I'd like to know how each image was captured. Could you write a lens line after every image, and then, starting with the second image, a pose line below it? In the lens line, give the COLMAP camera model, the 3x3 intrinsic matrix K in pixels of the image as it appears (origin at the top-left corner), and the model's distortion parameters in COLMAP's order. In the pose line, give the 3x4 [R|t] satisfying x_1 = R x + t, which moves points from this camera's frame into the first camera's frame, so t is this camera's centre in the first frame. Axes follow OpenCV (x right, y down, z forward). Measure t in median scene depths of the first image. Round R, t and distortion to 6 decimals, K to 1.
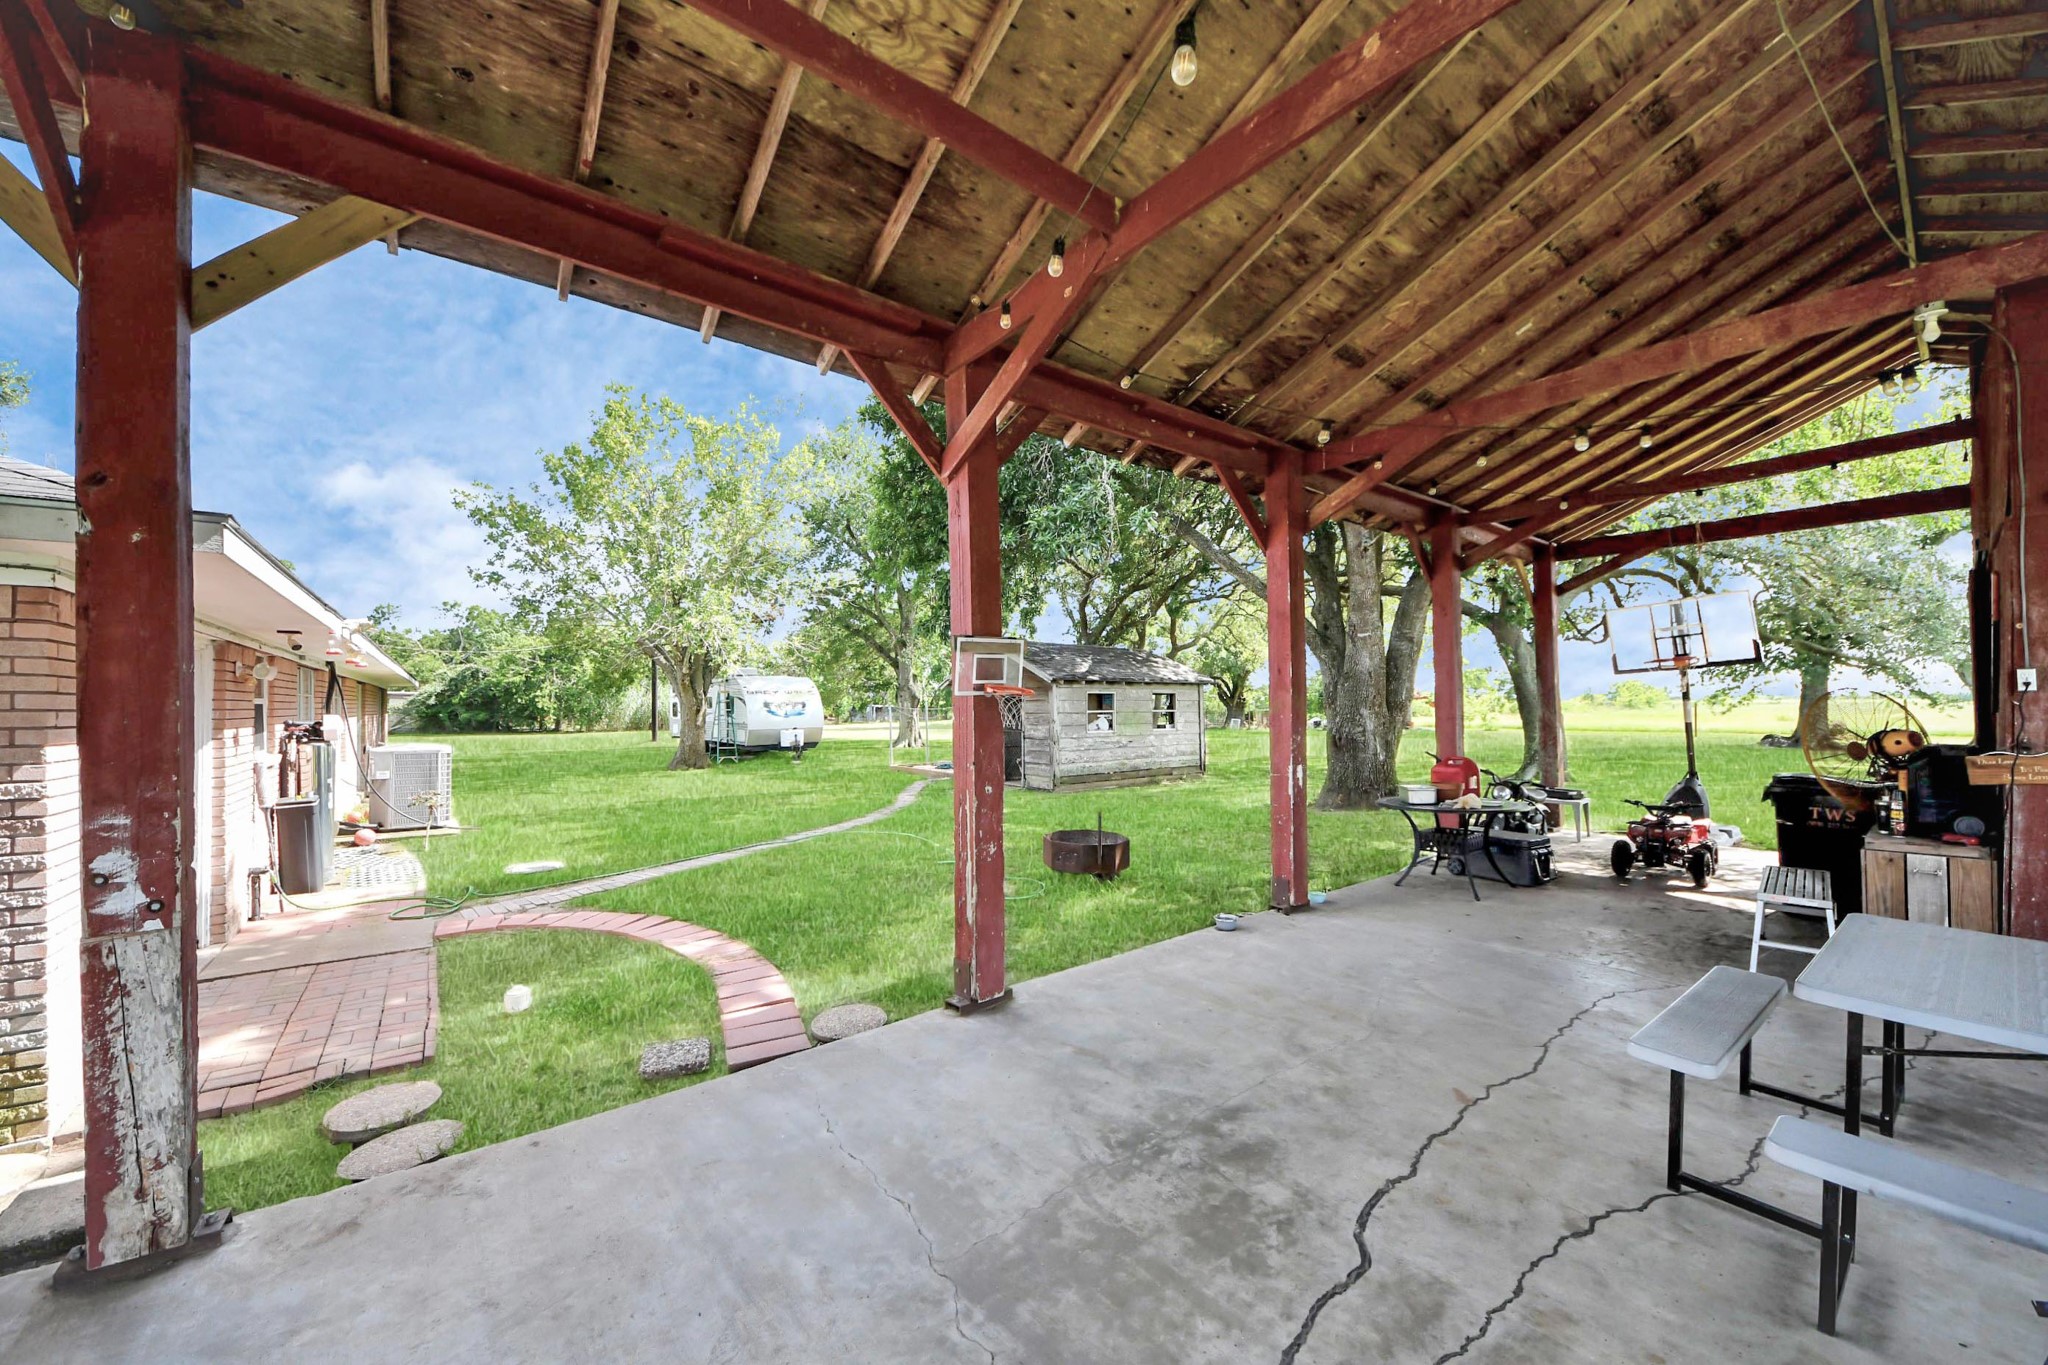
lens RADIAL K [[753.4, 0, 1010.5], [0, 753.4, 689.5], [0, 0, 1]] dist [0.000401, 0.000190]
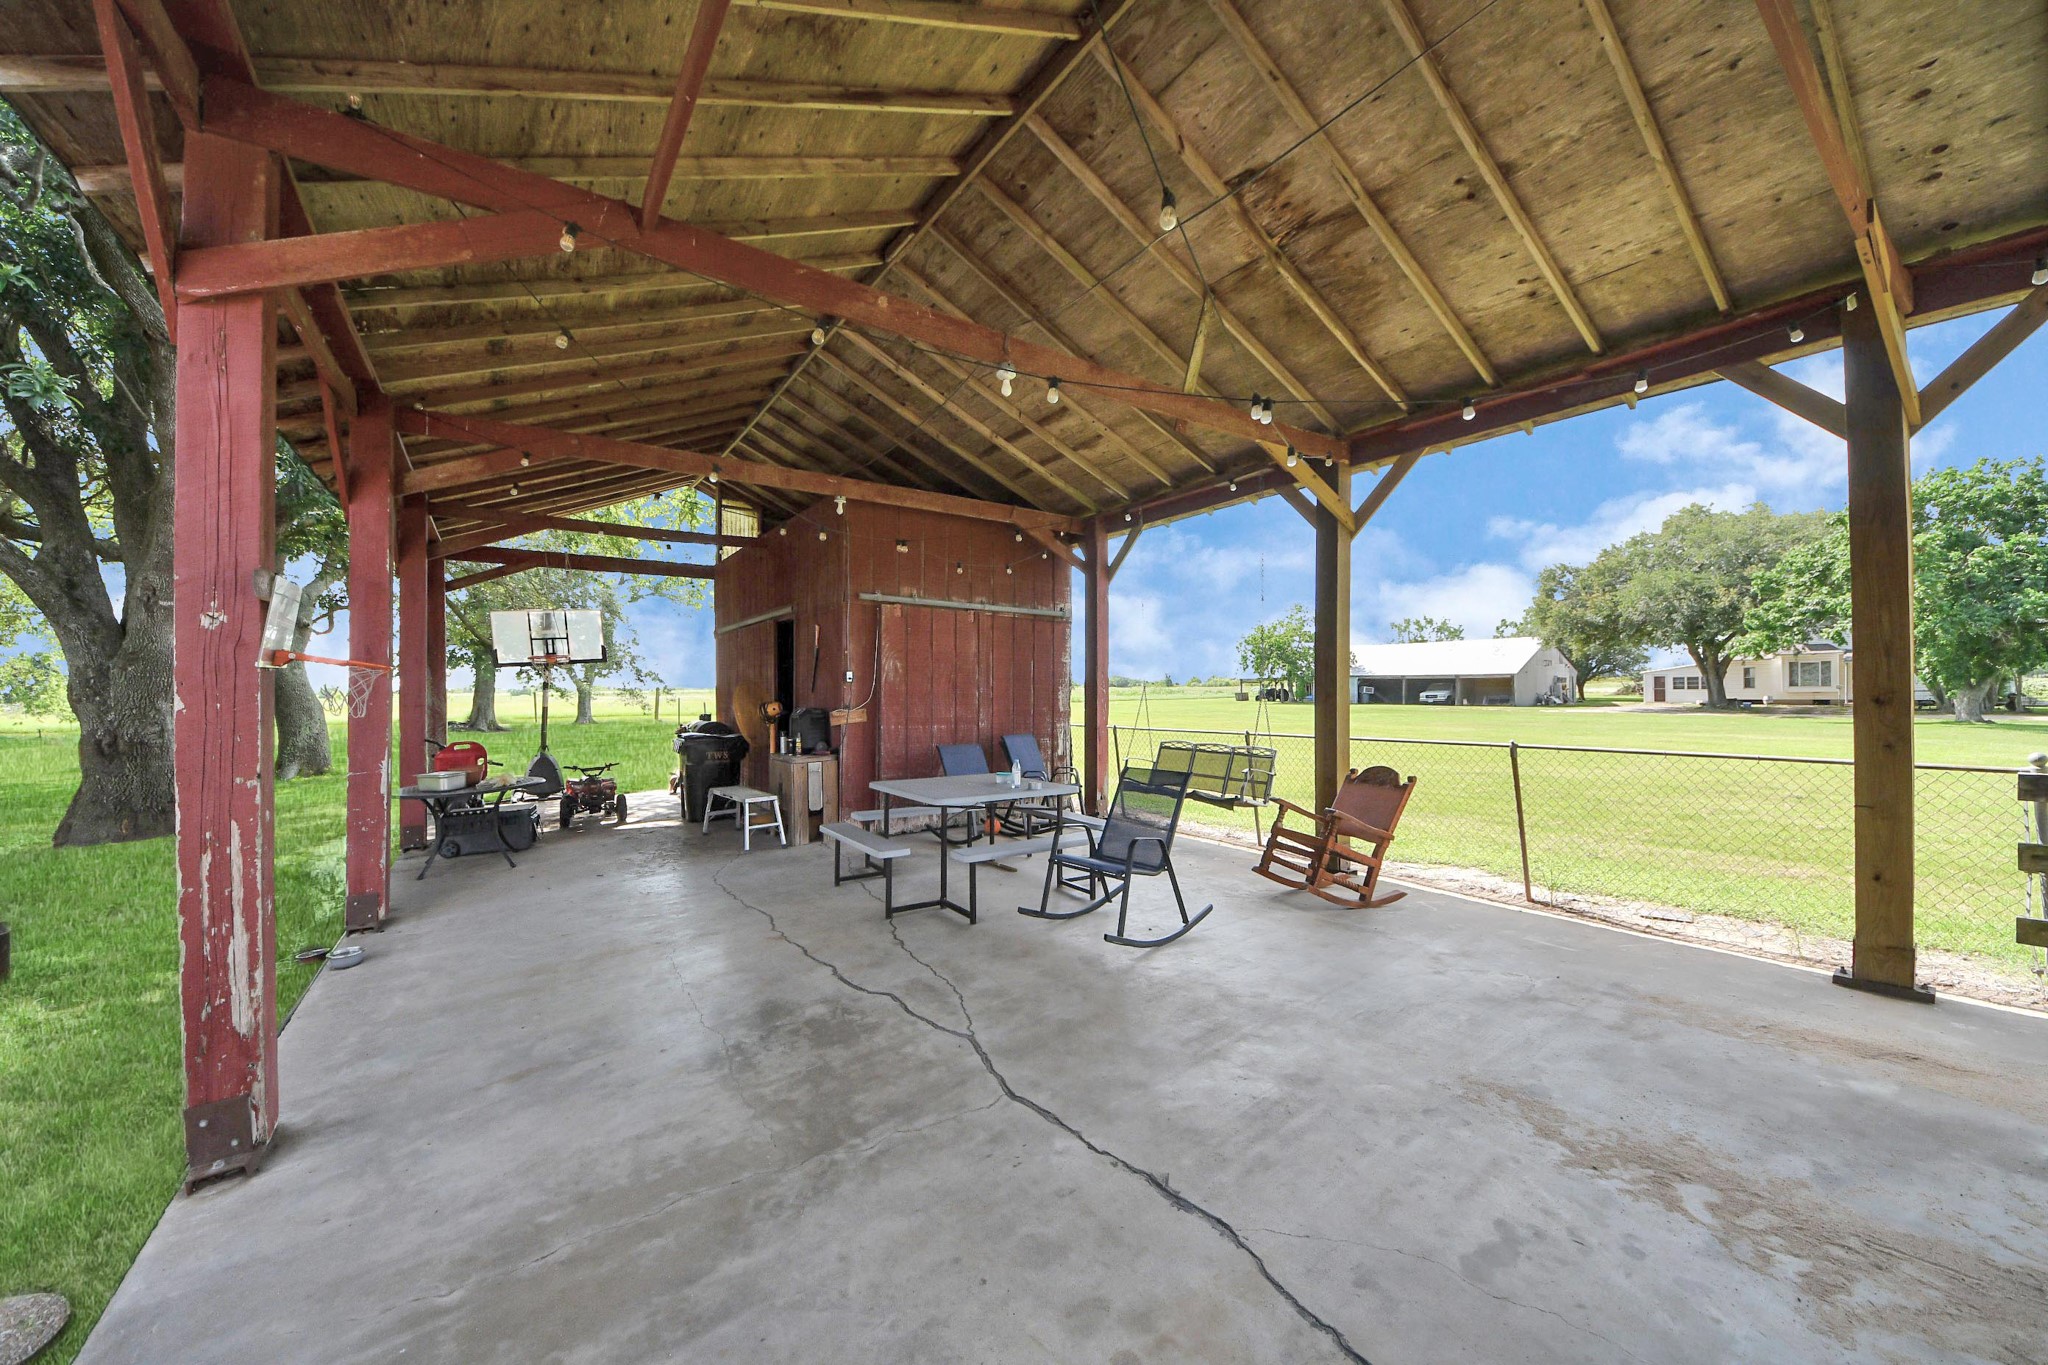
lens RADIAL K [[753.4, 0, 1010.8], [0, 753.4, 688.2], [0, 0, 1]] dist [0.000401, 0.000190]
pose [[0.023546, 0.004625, 0.999712, -0.919158], [-0.009267, 0.999947, -0.004408, 0.028346], [-0.999680, -0.009160, 0.023587, 0.477280]]
